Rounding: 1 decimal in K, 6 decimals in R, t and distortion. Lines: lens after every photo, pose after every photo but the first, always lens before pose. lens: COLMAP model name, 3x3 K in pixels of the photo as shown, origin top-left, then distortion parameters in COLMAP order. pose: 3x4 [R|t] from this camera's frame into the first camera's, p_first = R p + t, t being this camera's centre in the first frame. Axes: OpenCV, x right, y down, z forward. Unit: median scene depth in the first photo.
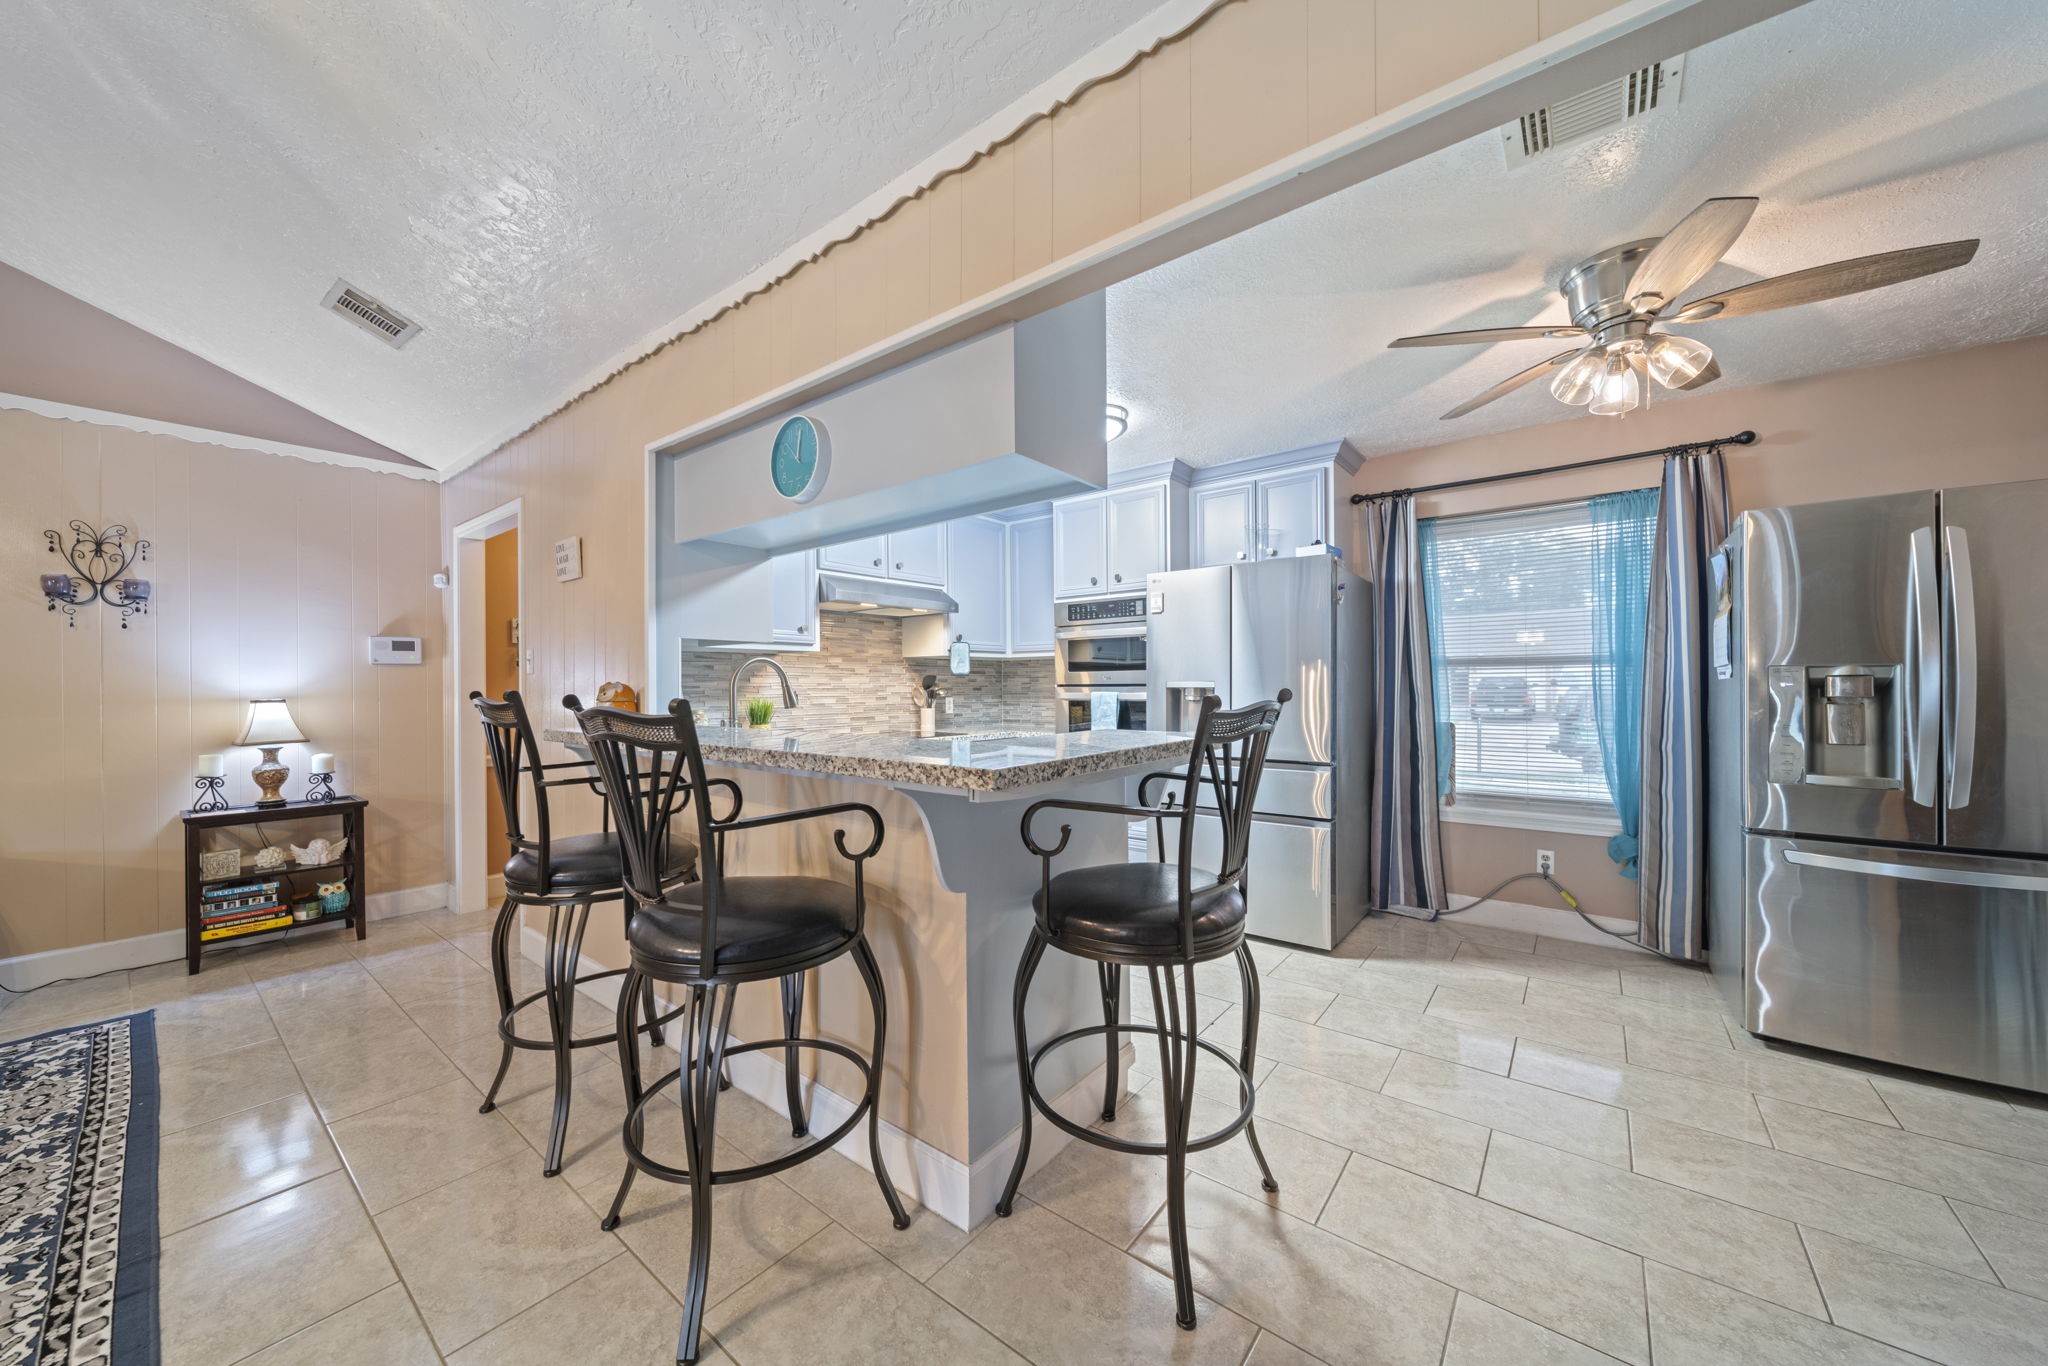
lens RADIAL K [[726.7, 0, 1024.0], [0, 726.7, 683.0], [0, 0, 1]] dist [0.001651, -0.000004]
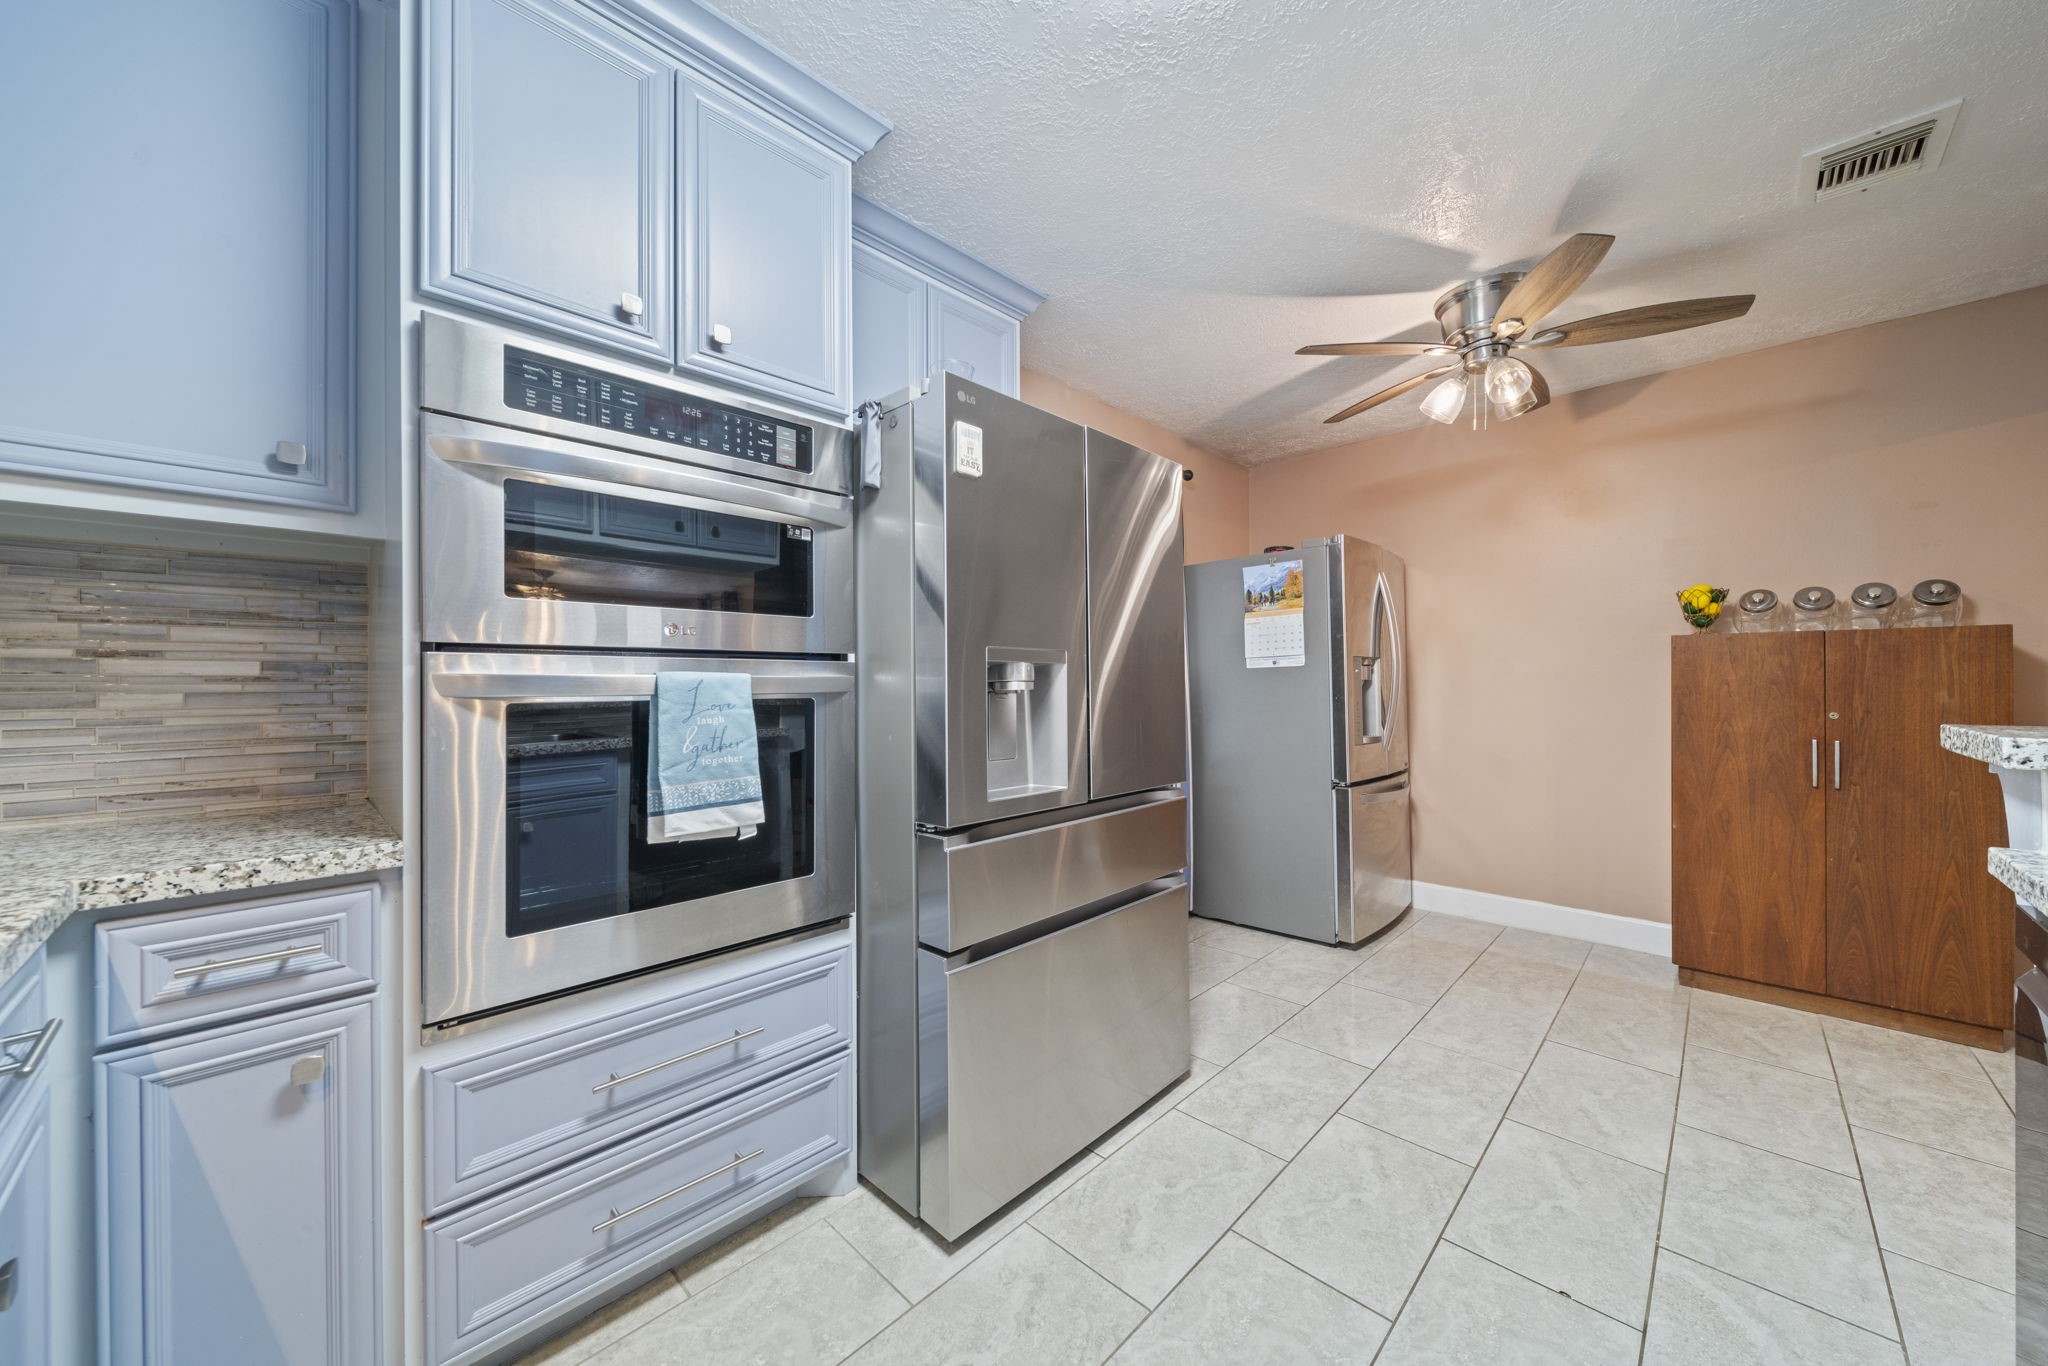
lens RADIAL K [[726.8, 0, 1025.0], [0, 726.8, 684.6], [0, 0, 1]] dist [-0.000201, -0.000125]
pose [[0.107340, 0.005356, 0.994208, -0.235866], [0.000169, 0.999985, -0.005405, 0.023728], [-0.994222, 0.000748, 0.107337, 1.020765]]
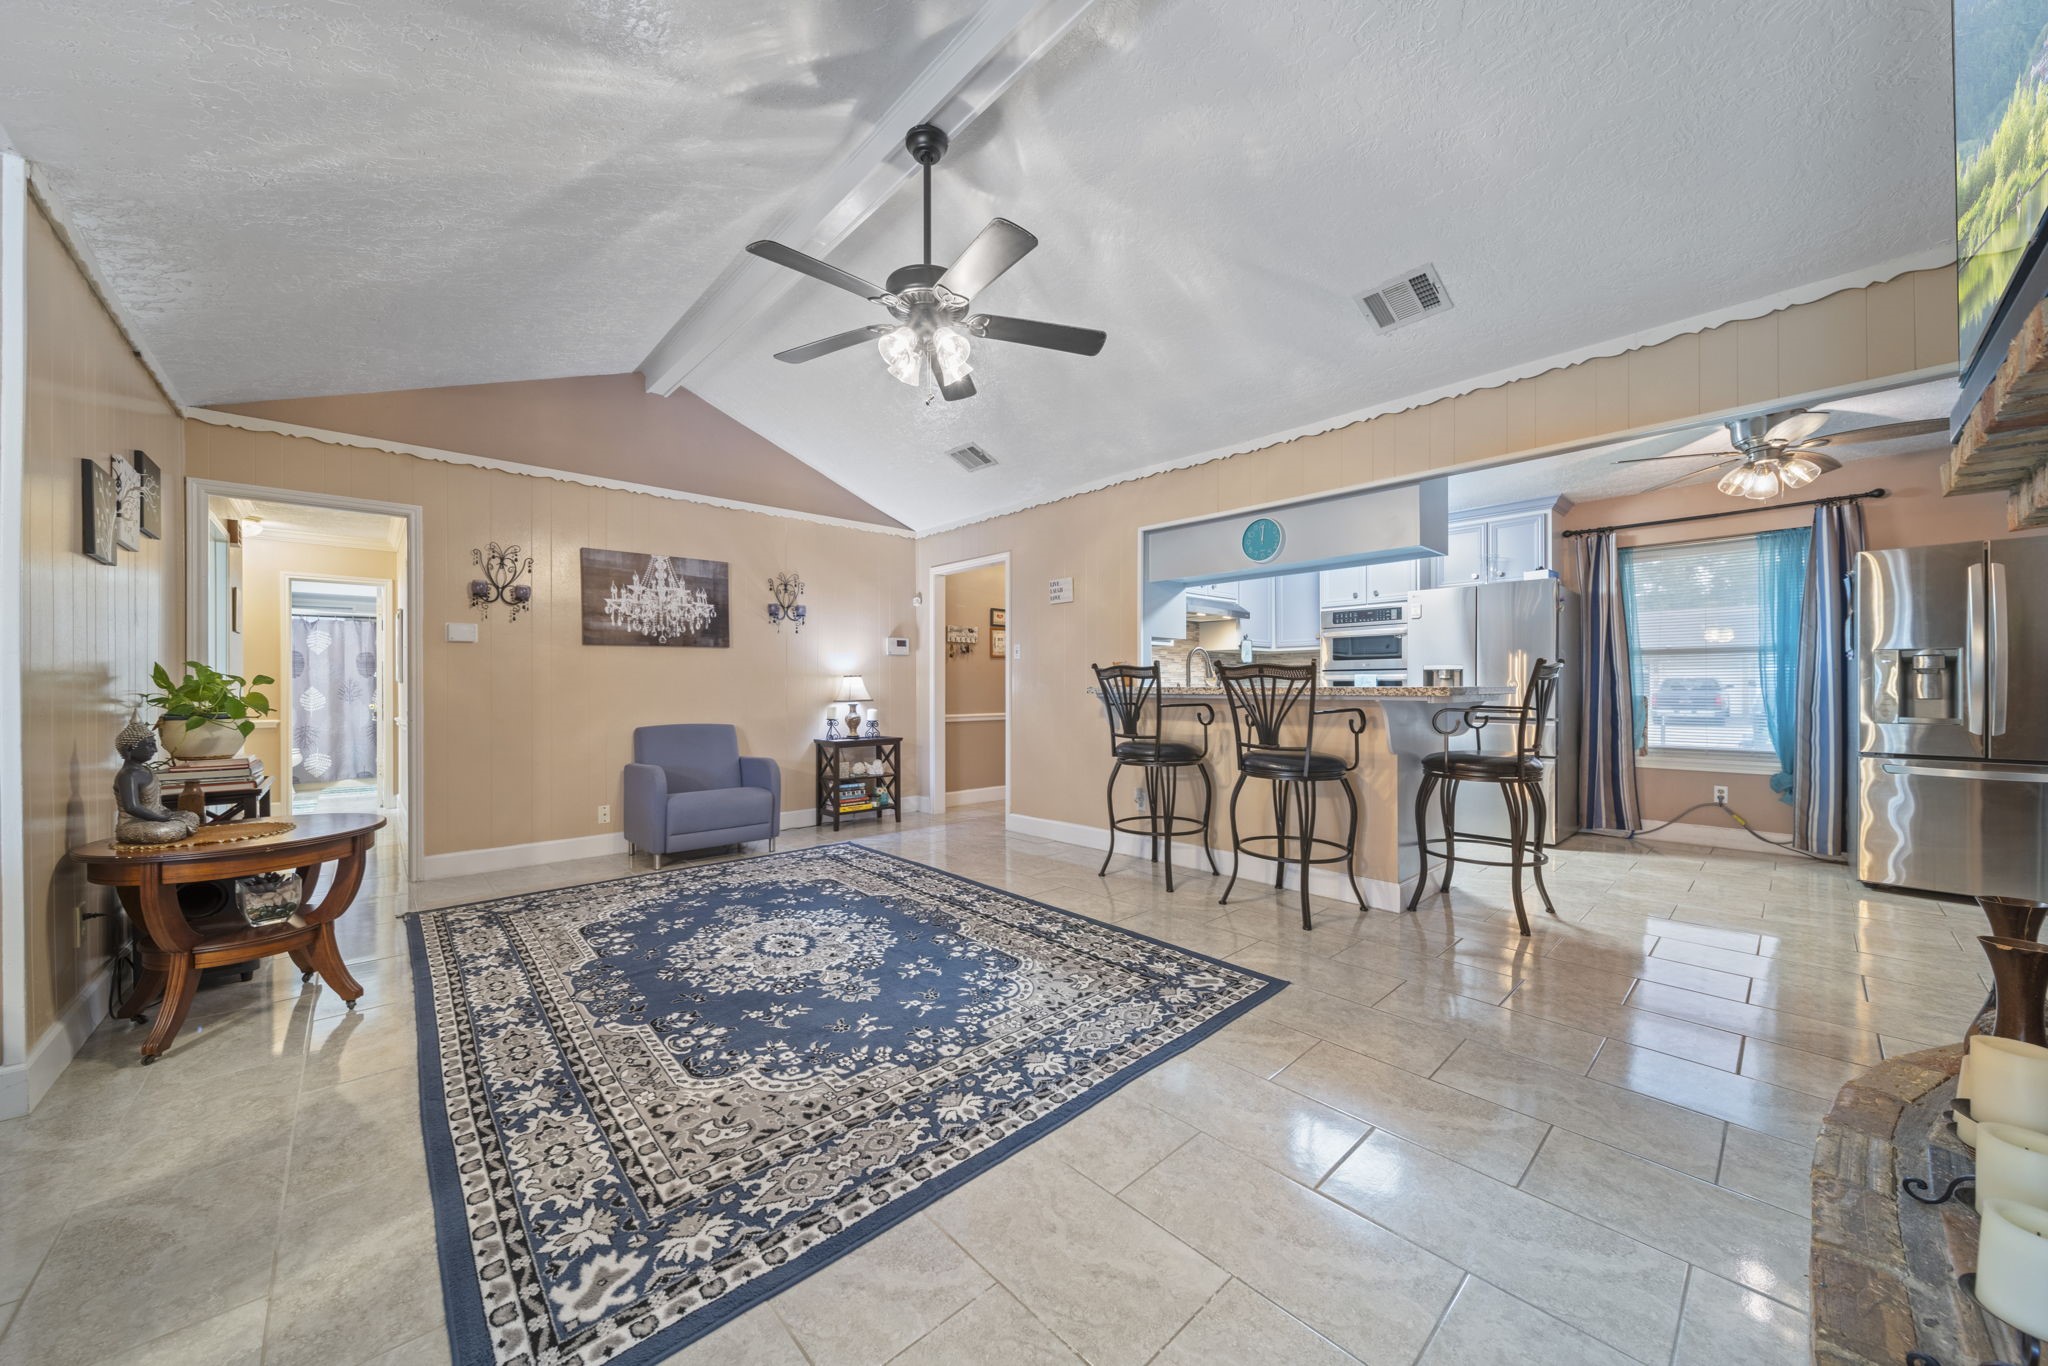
lens RADIAL K [[726.8, 0, 1025.0], [0, 726.8, 684.6], [0, 0, 1]] dist [-0.000201, -0.000125]
pose [[0.987286, 0.005106, -0.158875, -0.390496], [-0.005234, 0.999986, -0.000388, 0.044141], [0.158870, 0.001214, 0.987299, -0.604325]]
